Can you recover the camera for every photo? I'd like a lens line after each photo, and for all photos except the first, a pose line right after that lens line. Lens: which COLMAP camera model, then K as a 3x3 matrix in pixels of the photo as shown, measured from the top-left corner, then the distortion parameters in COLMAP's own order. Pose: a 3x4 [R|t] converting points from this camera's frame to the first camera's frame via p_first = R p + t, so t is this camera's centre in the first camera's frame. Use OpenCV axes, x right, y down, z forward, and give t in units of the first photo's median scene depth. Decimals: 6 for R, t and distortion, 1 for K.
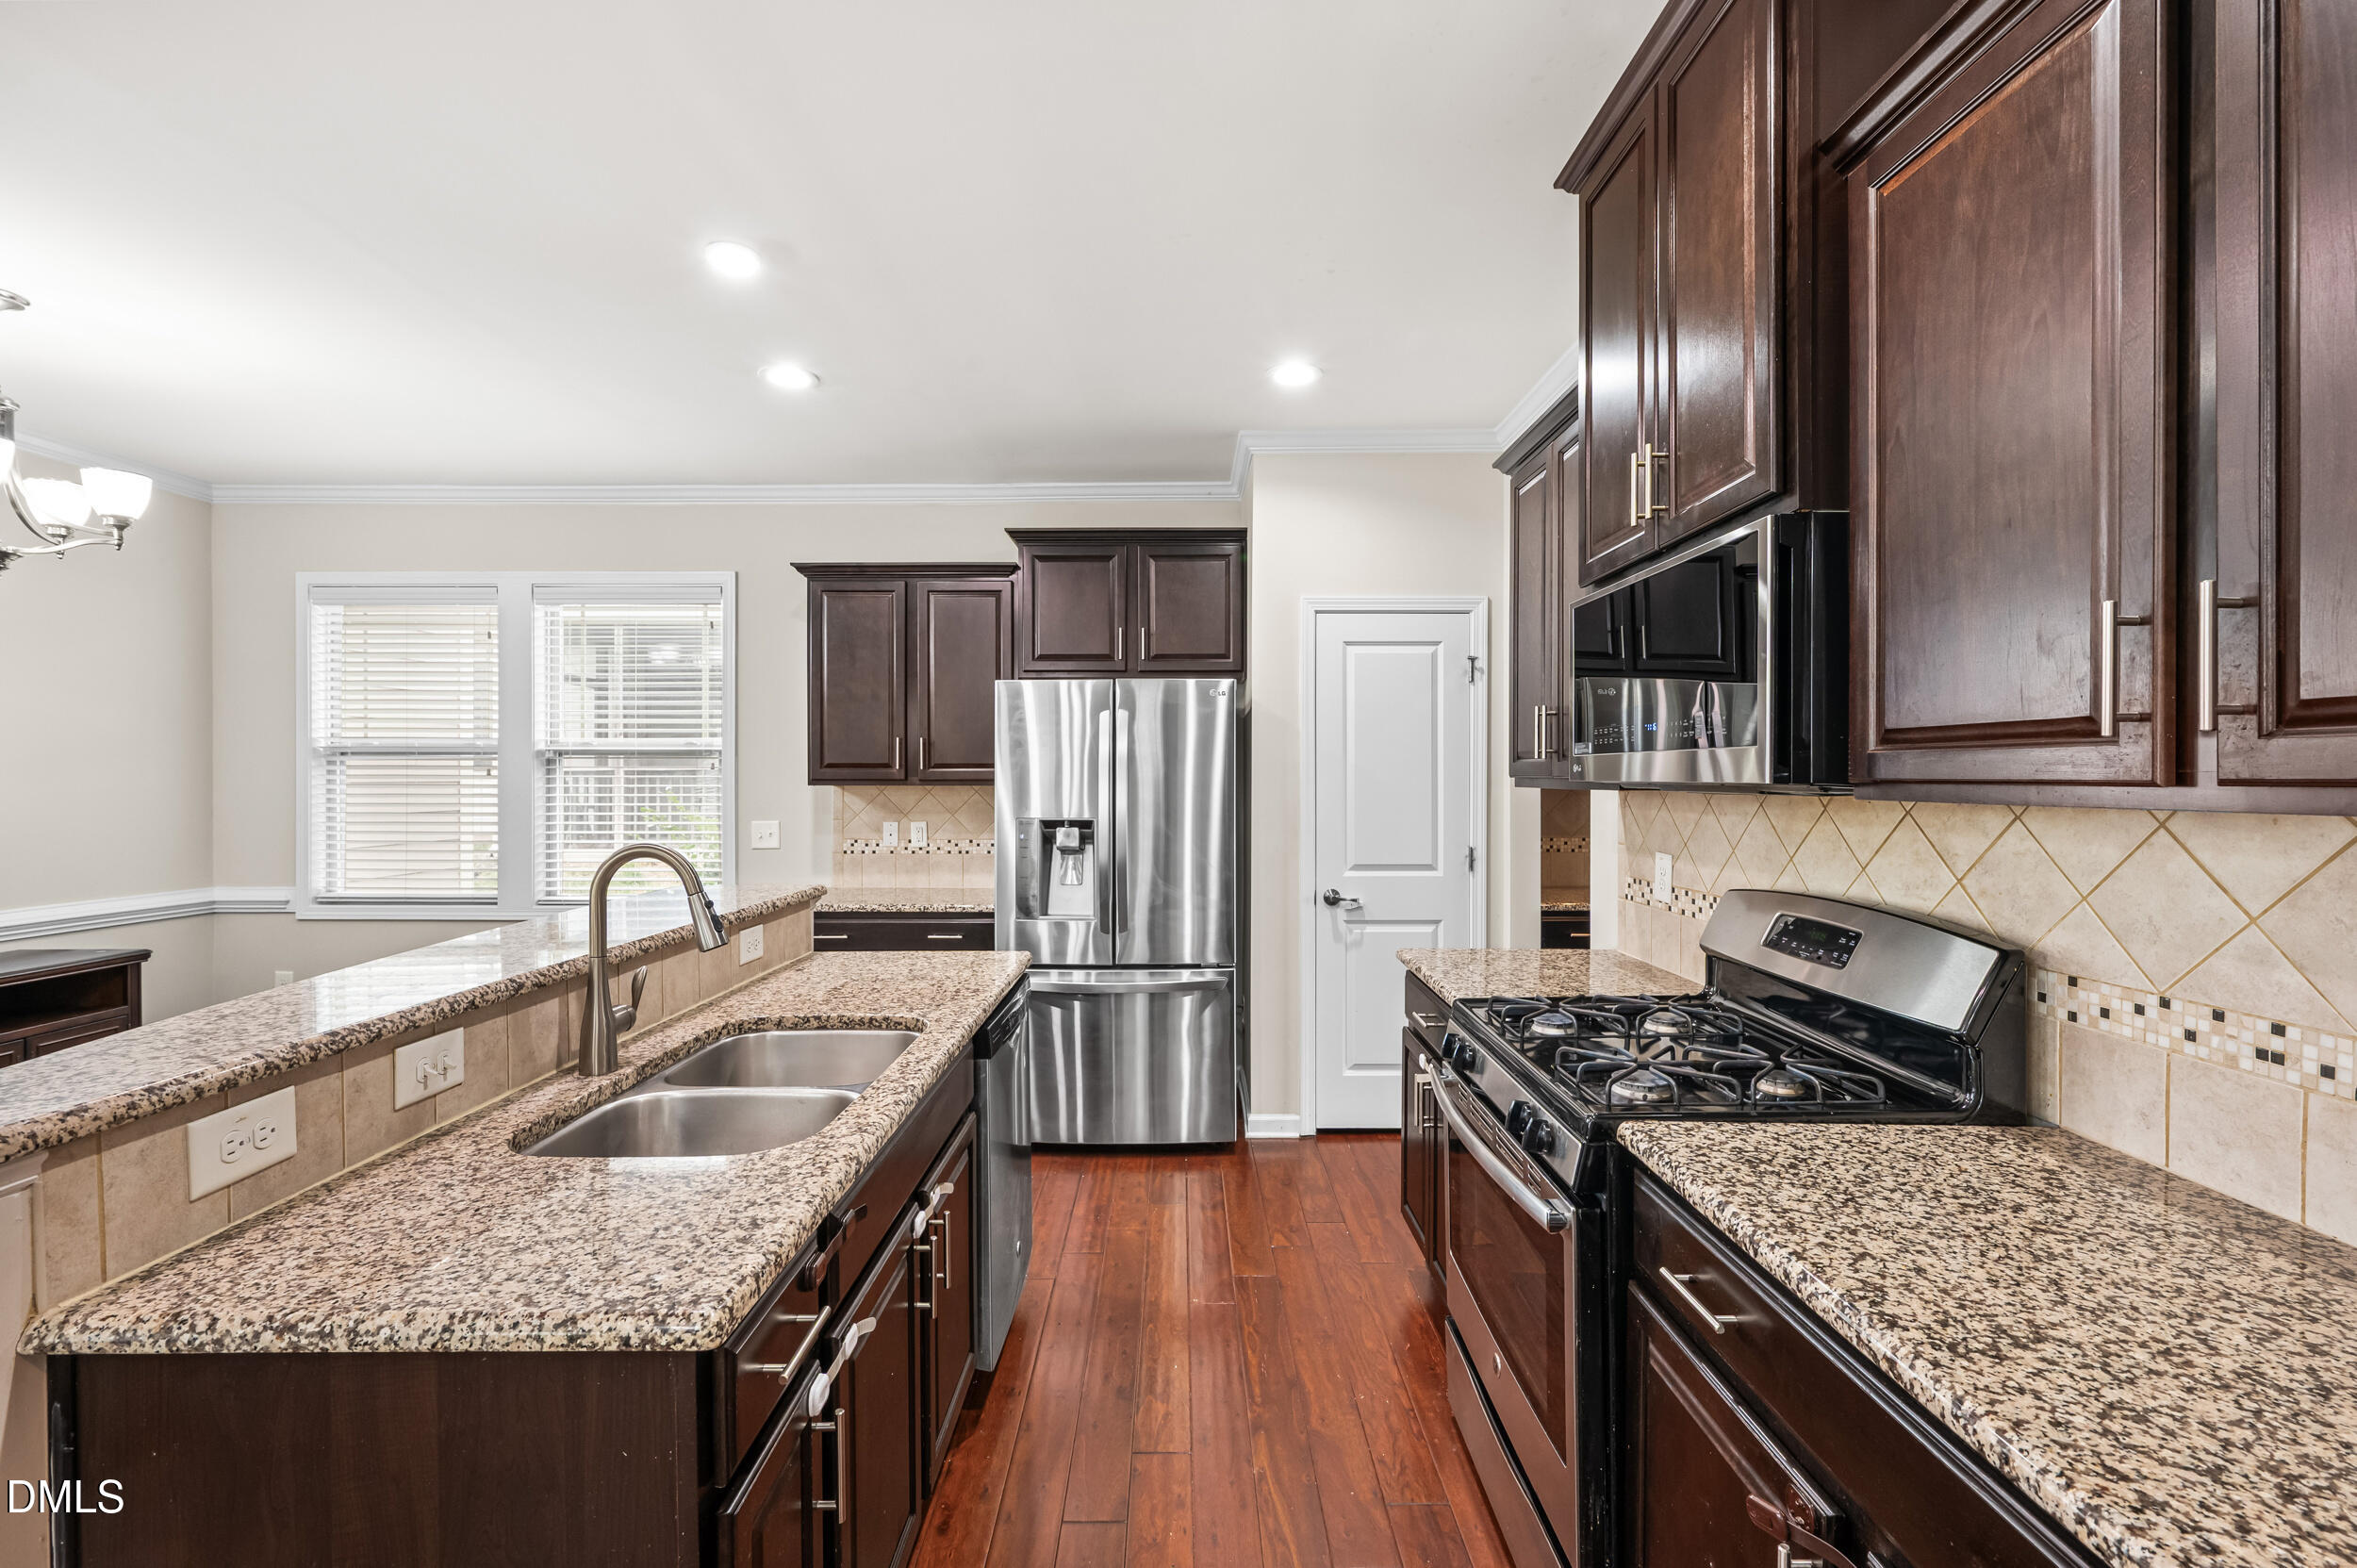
lens RADIAL K [[997.0, 0, 1178.5], [0, 997.0, 779.7], [0, 0, 1]] dist [0.002010, -0.000215]
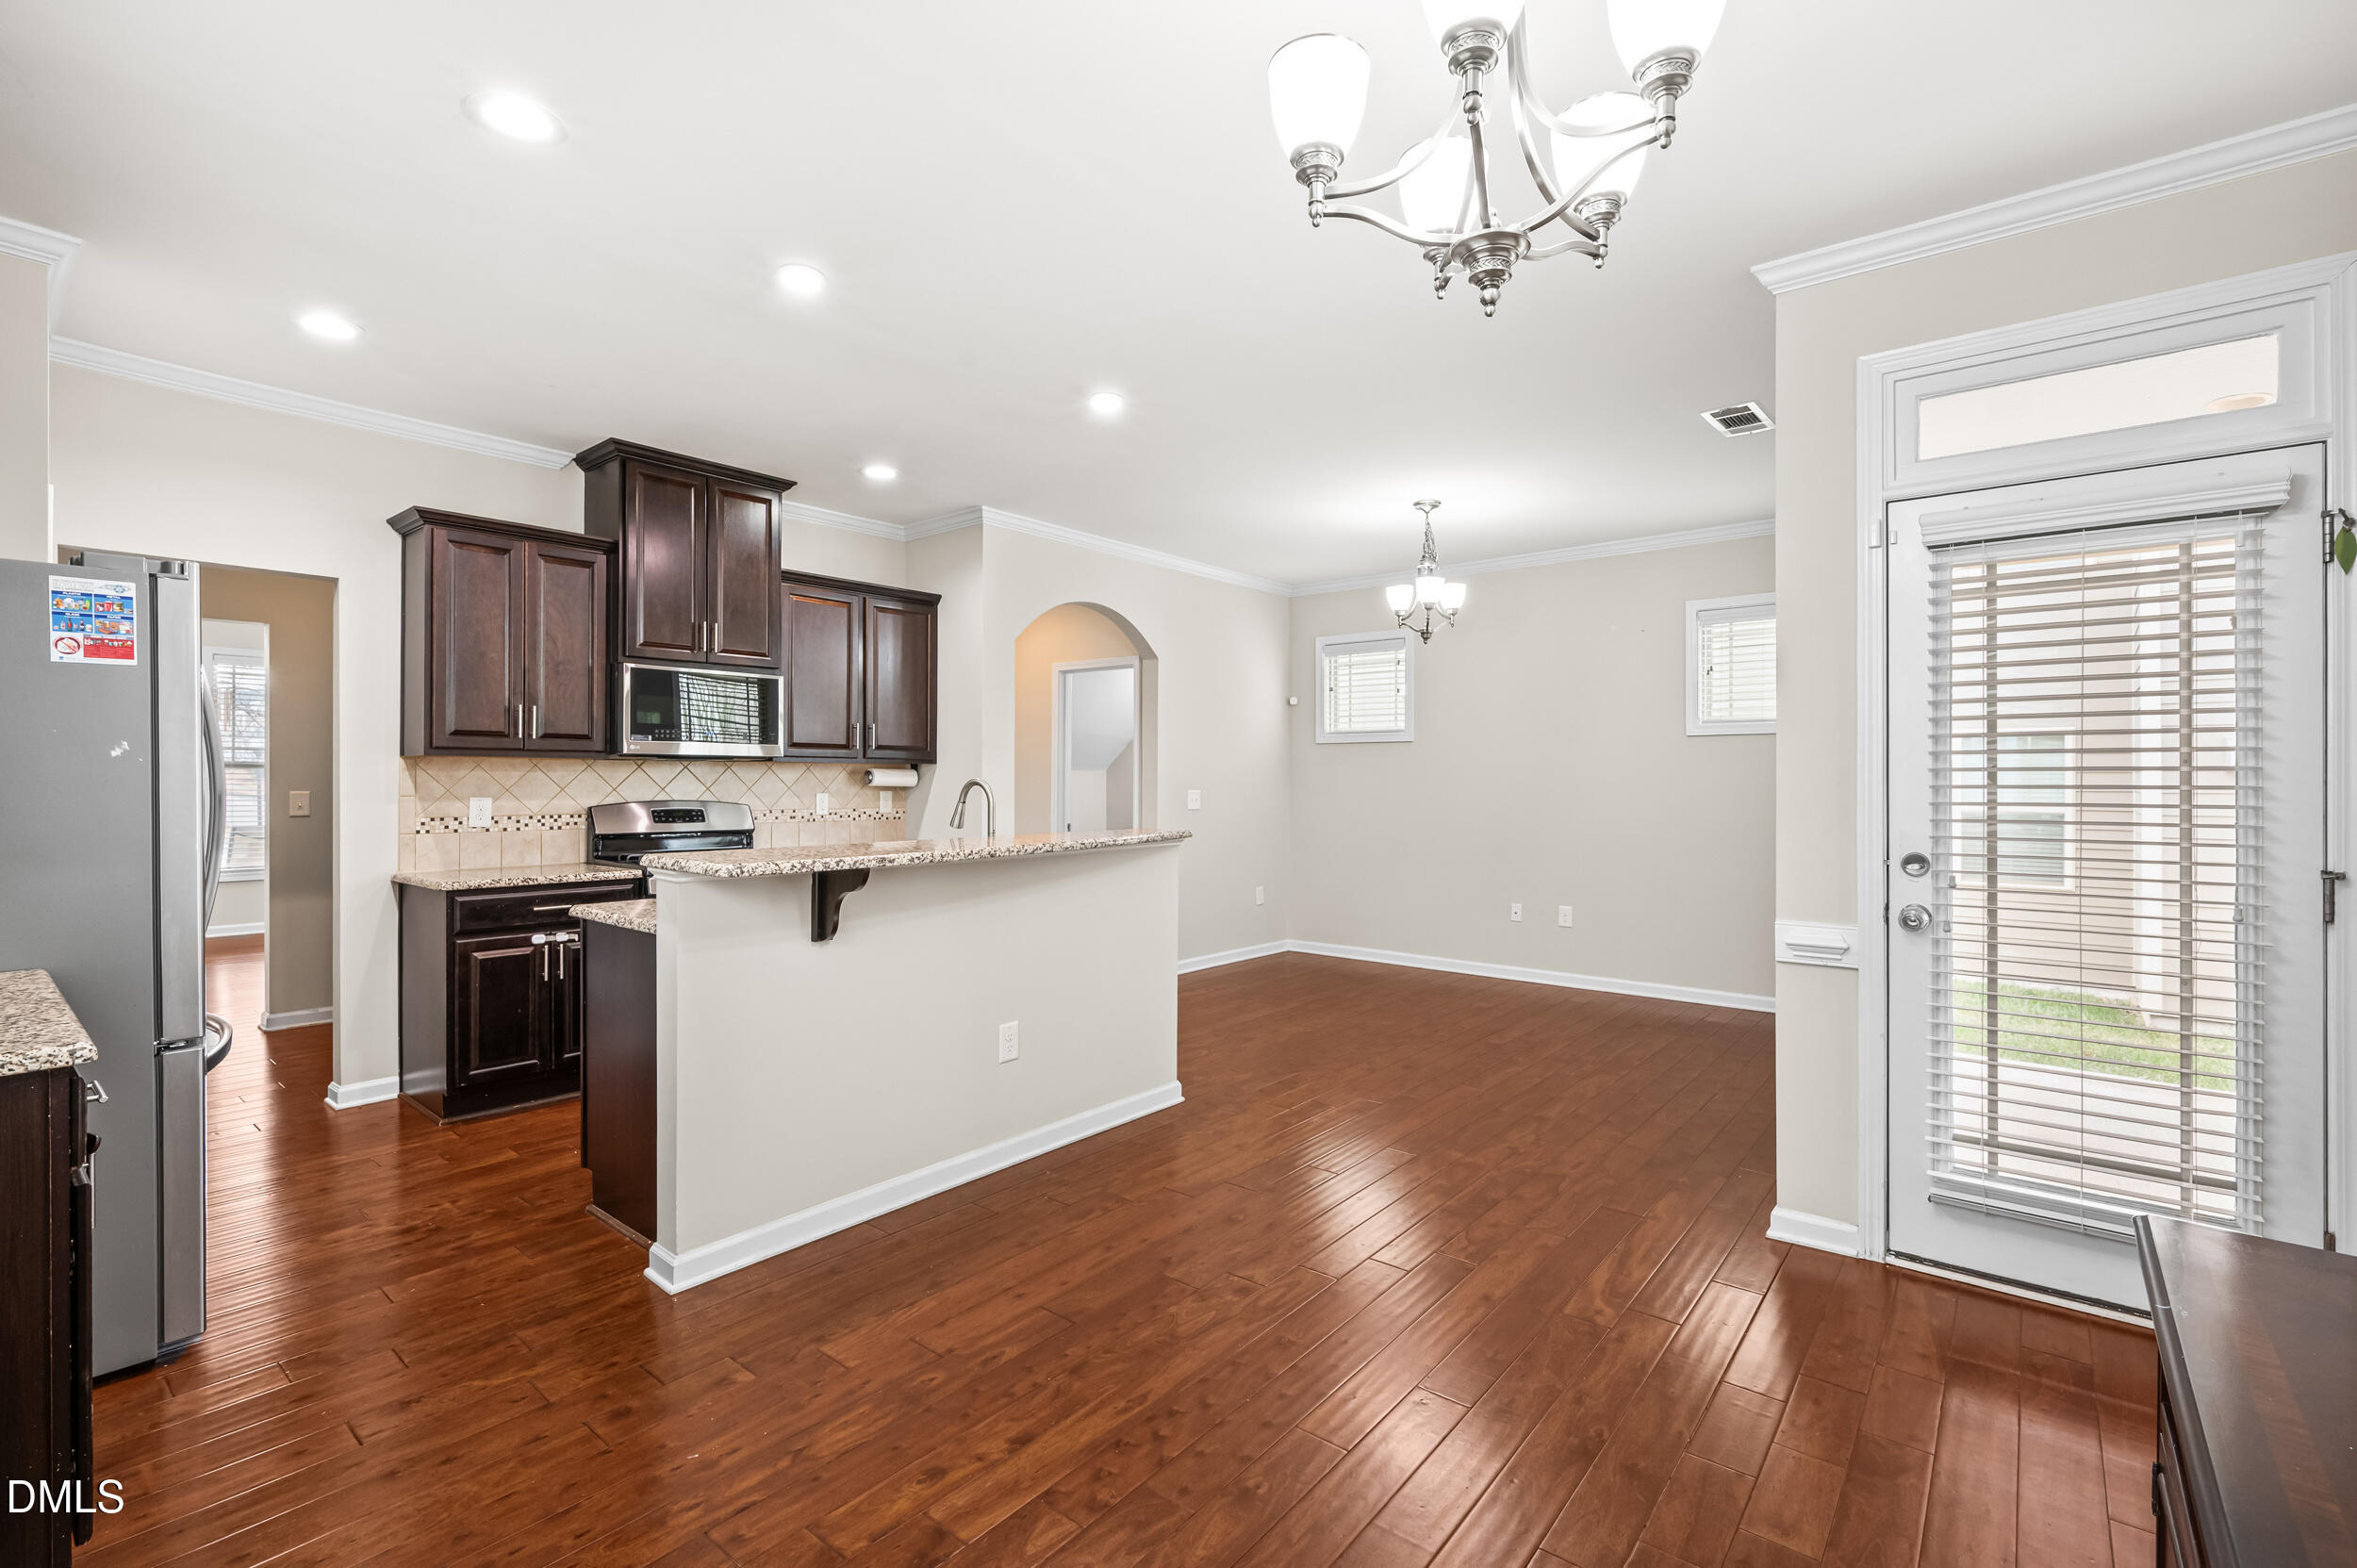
lens RADIAL K [[1037.1, 0, 1181.0], [0, 1037.1, 778.8], [0, 0, 1]] dist [-0.005942, -0.000486]
pose [[-0.777089, -0.003089, 0.629384, -0.975019], [-0.002189, 0.999995, 0.002205, 0.024708], [-0.629387, 0.000336, -0.777092, 1.056824]]
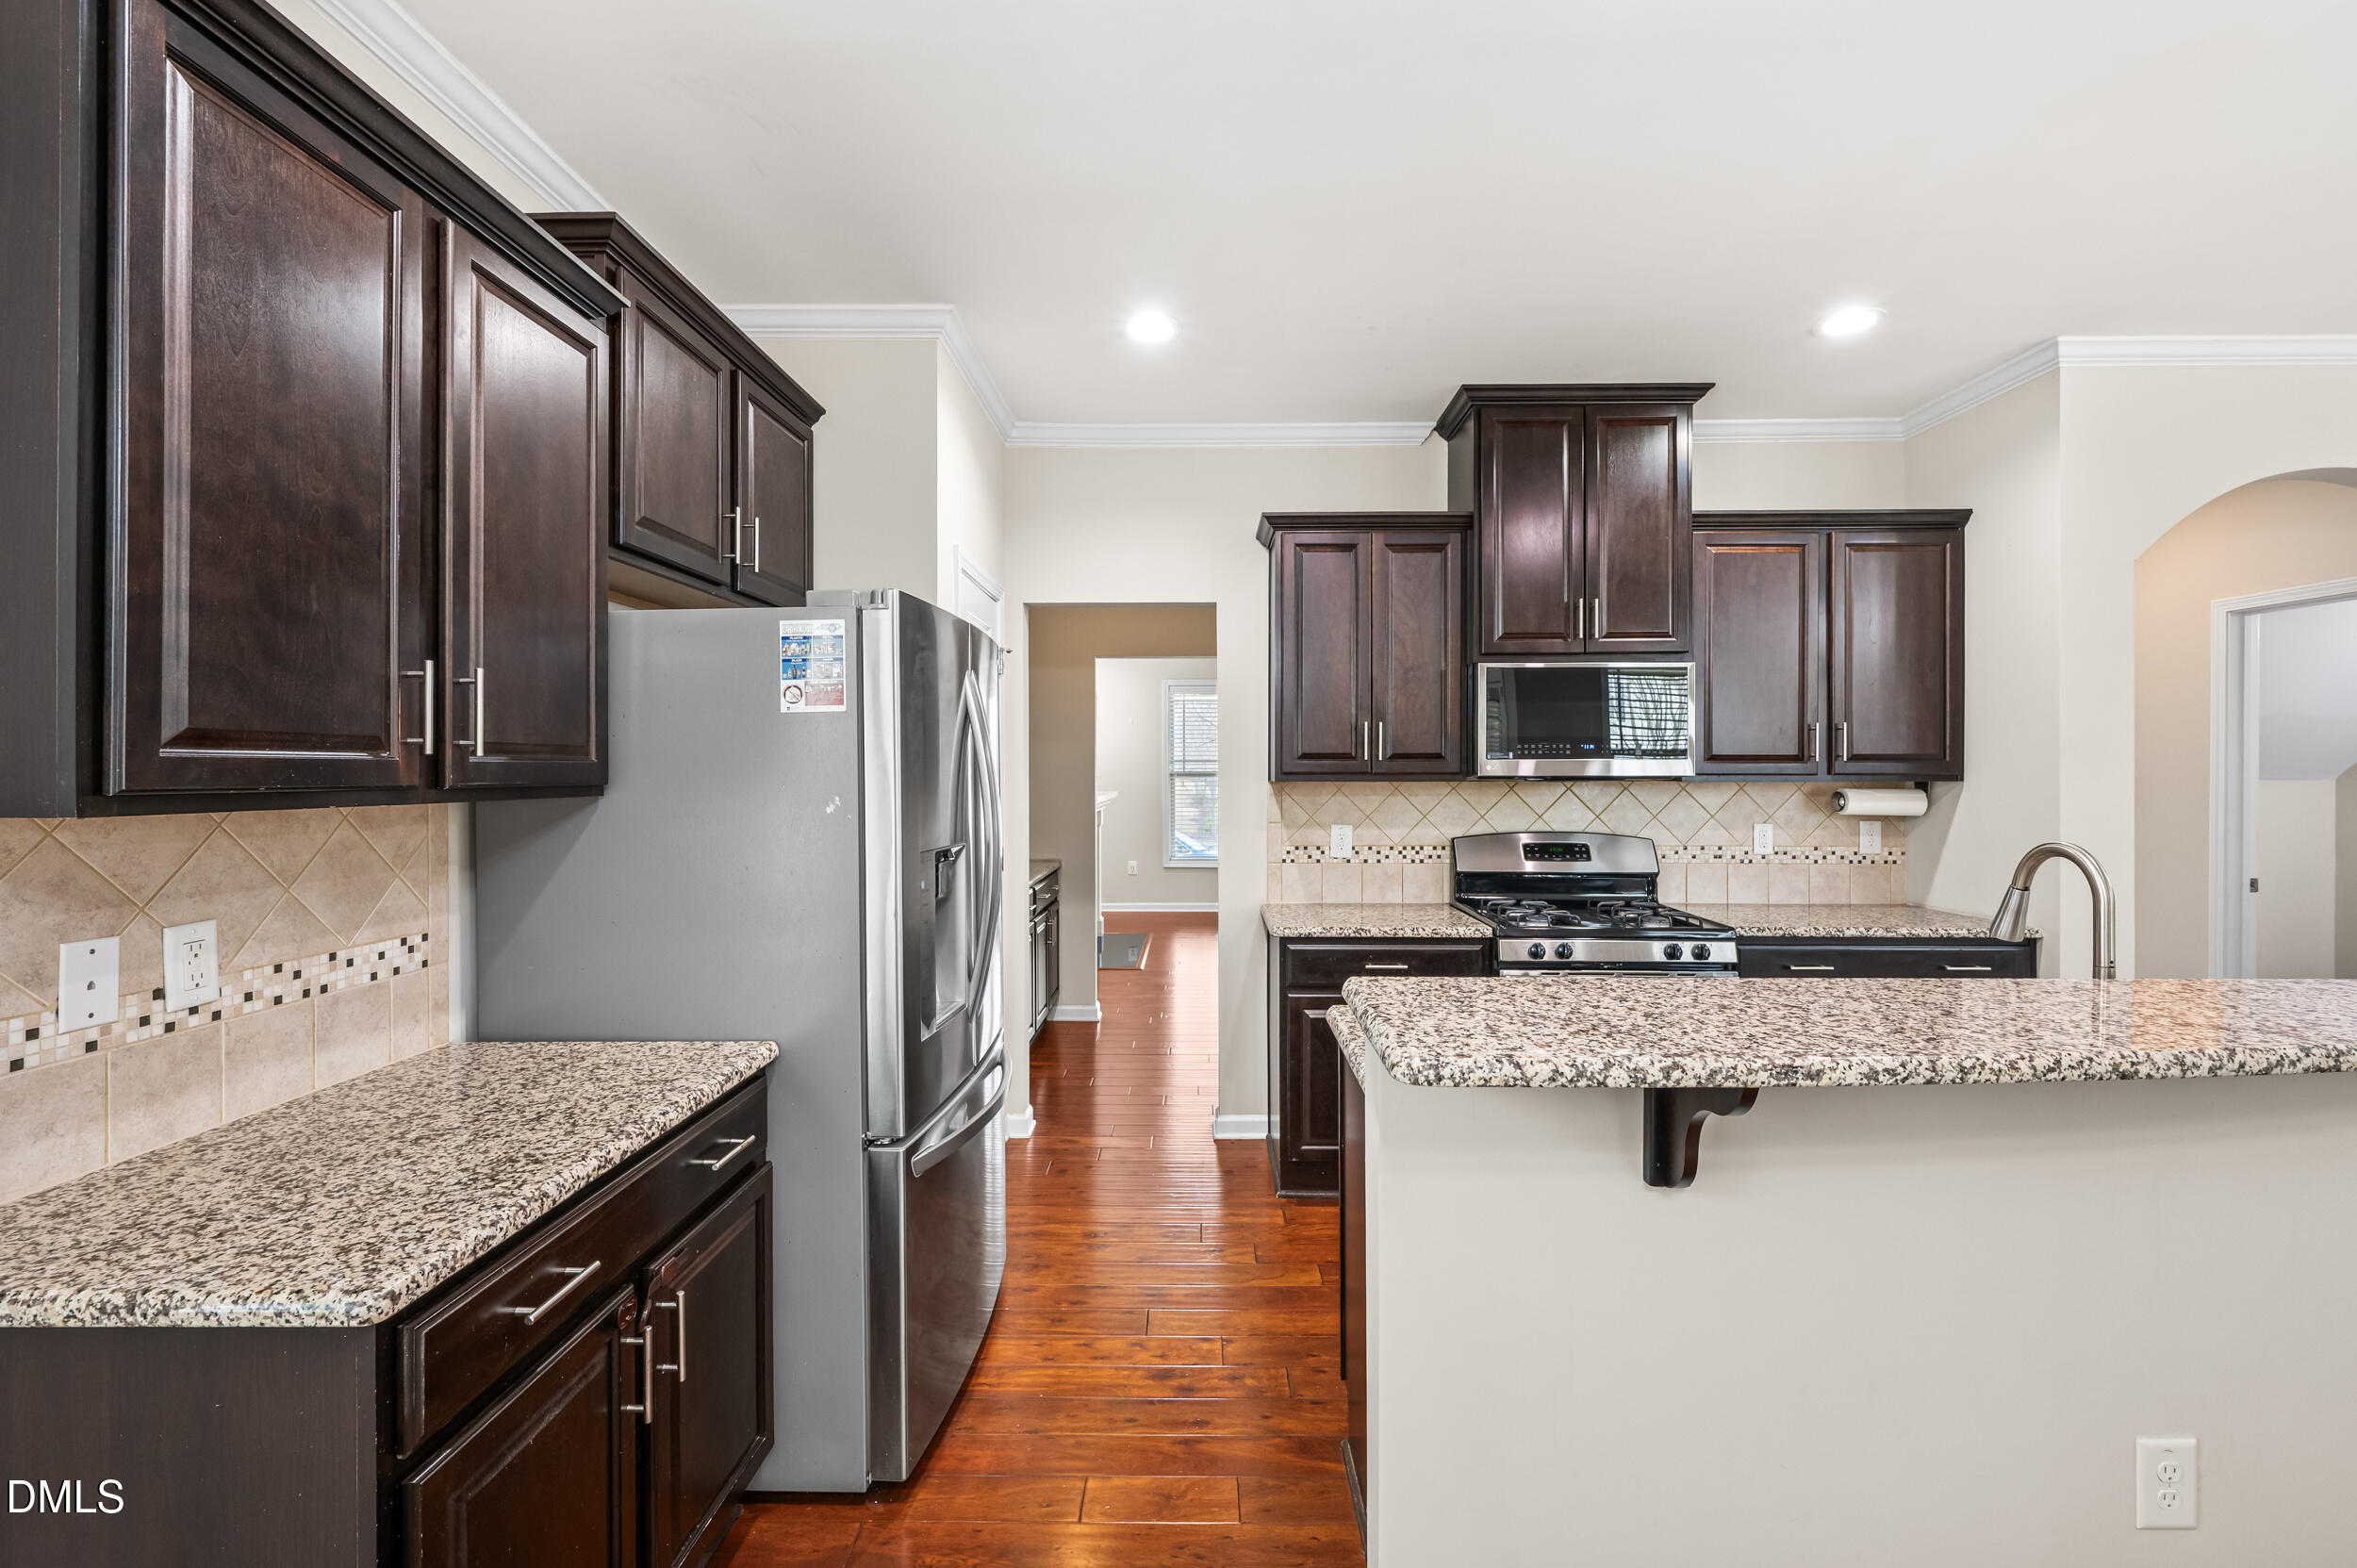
lens RADIAL K [[1003.0, 0, 1181.8], [0, 1003.0, 773.4], [0, 0, 1]] dist [-0.001314, -0.000573]
pose [[0.009554, -0.002398, 0.999951, -0.666785], [0.004084, 0.999989, 0.002359, -0.004772], [-0.999946, 0.004061, 0.009564, 0.810672]]
